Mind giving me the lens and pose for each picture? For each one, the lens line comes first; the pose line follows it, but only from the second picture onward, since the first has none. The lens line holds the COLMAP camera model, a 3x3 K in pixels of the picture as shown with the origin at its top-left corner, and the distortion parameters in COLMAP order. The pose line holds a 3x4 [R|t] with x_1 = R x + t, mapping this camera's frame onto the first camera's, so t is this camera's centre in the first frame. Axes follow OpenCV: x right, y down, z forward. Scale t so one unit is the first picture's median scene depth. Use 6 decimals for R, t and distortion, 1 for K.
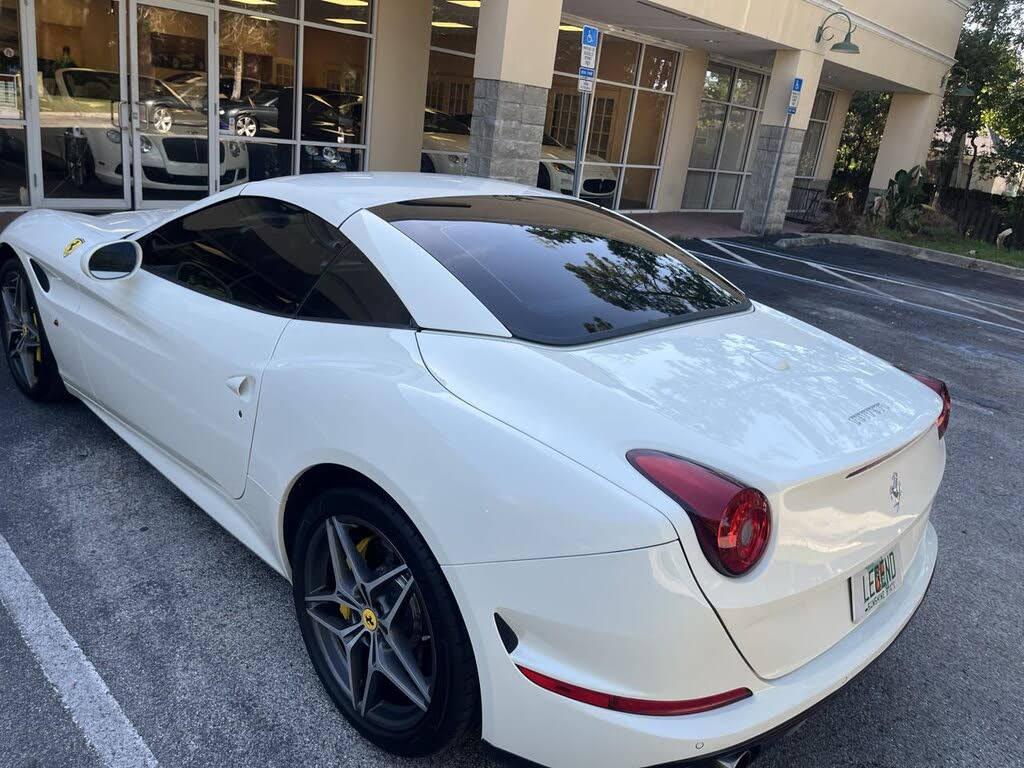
lens RADIAL K [[789.3, 0, 502.4], [0, 789.3, 381.2], [0, 0, 1]] dist [0.069146, -0.101119]
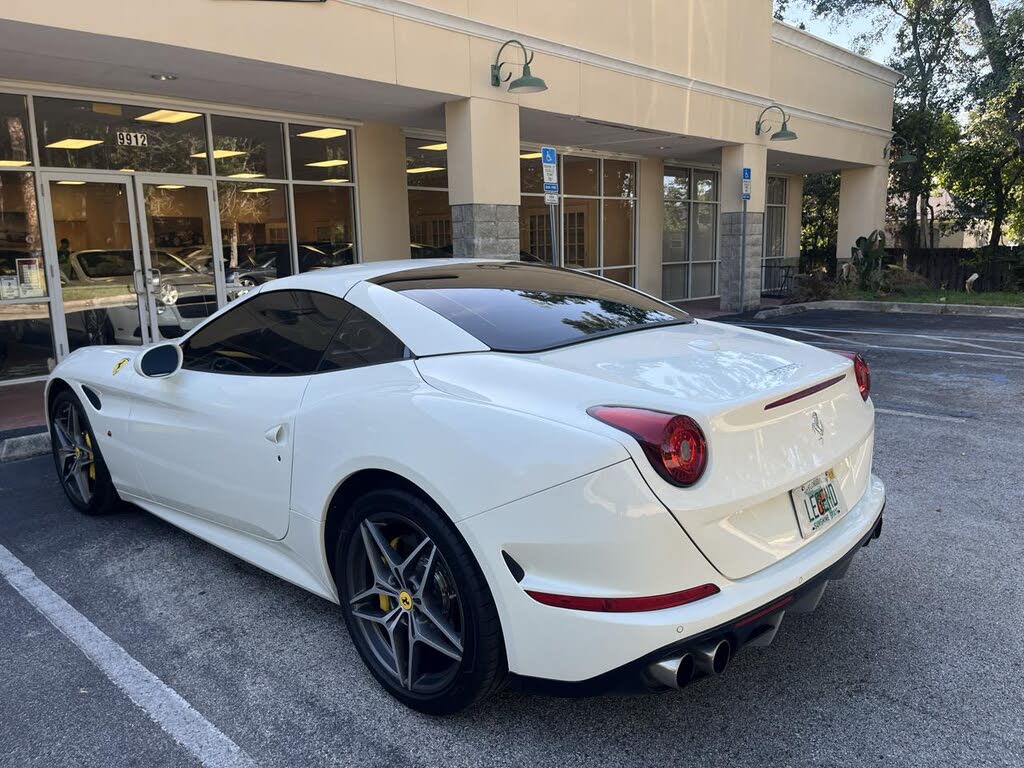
lens RADIAL K [[789.3, 0, 509.3], [0, 789.3, 386.0], [0, 0, 1]] dist [0.069146, -0.101119]
pose [[0.989581, -0.143951, 0.002794, 0.006459], [0.142702, 0.978045, -0.151869, 0.041123], [0.019129, 0.150686, 0.988397, -0.047779]]
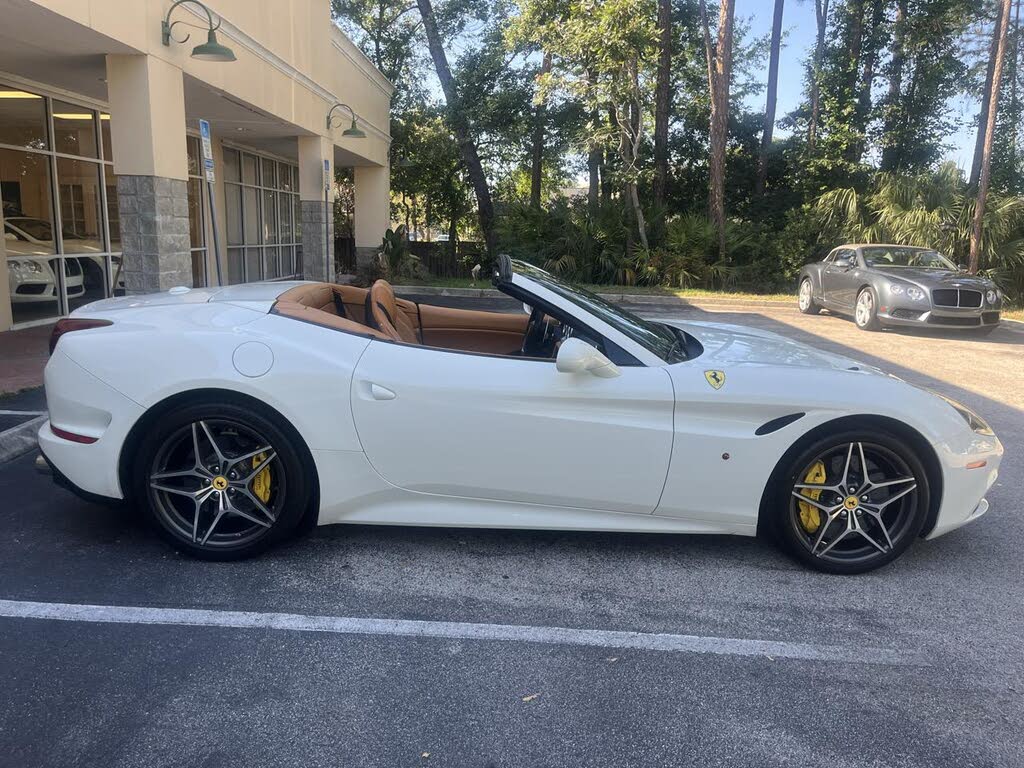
lens RADIAL K [[789.3, 0, 501.5], [0, 789.3, 388.9], [0, 0, 1]] dist [0.069146, -0.101119]
pose [[0.729182, -0.231245, 0.644064, -0.352310], [0.278545, 0.959976, 0.029313, -0.034964], [-0.625065, 0.158026, 0.764410, 0.024868]]
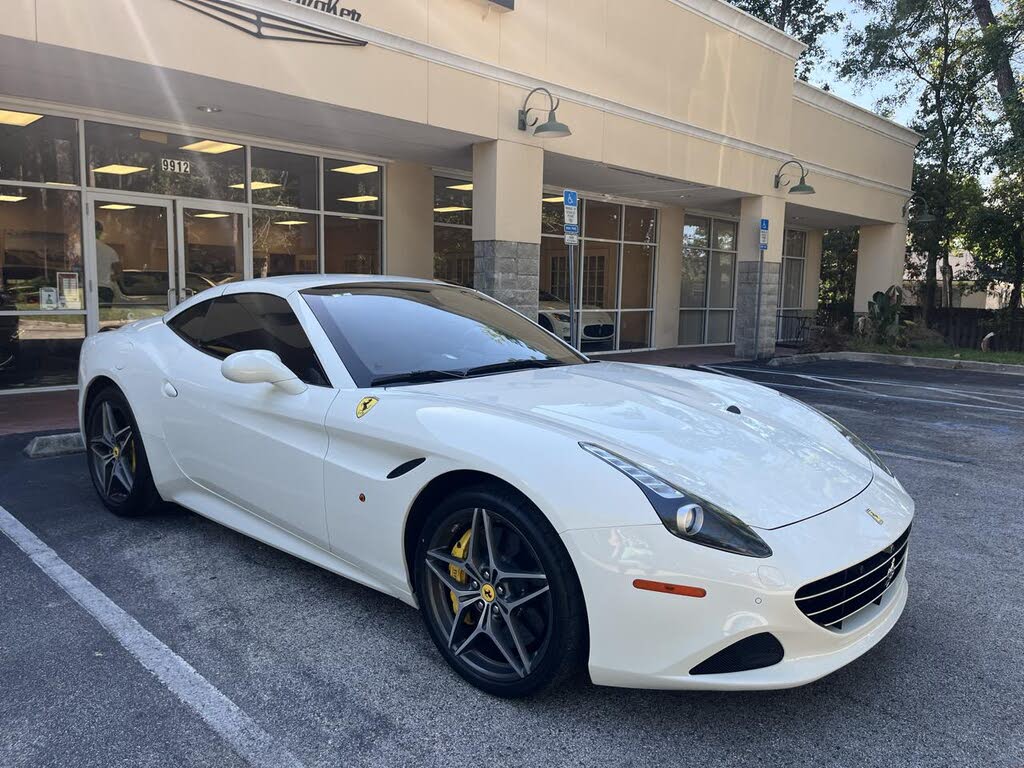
lens RADIAL K [[789.3, 0, 510.7], [0, 789.3, 377.2], [0, 0, 1]] dist [0.069146, -0.101119]
pose [[0.995146, -0.097696, -0.011828, 0.012496], [0.092813, 0.971702, -0.217212, 0.060321], [0.032715, 0.215060, 0.976053, -0.068796]]
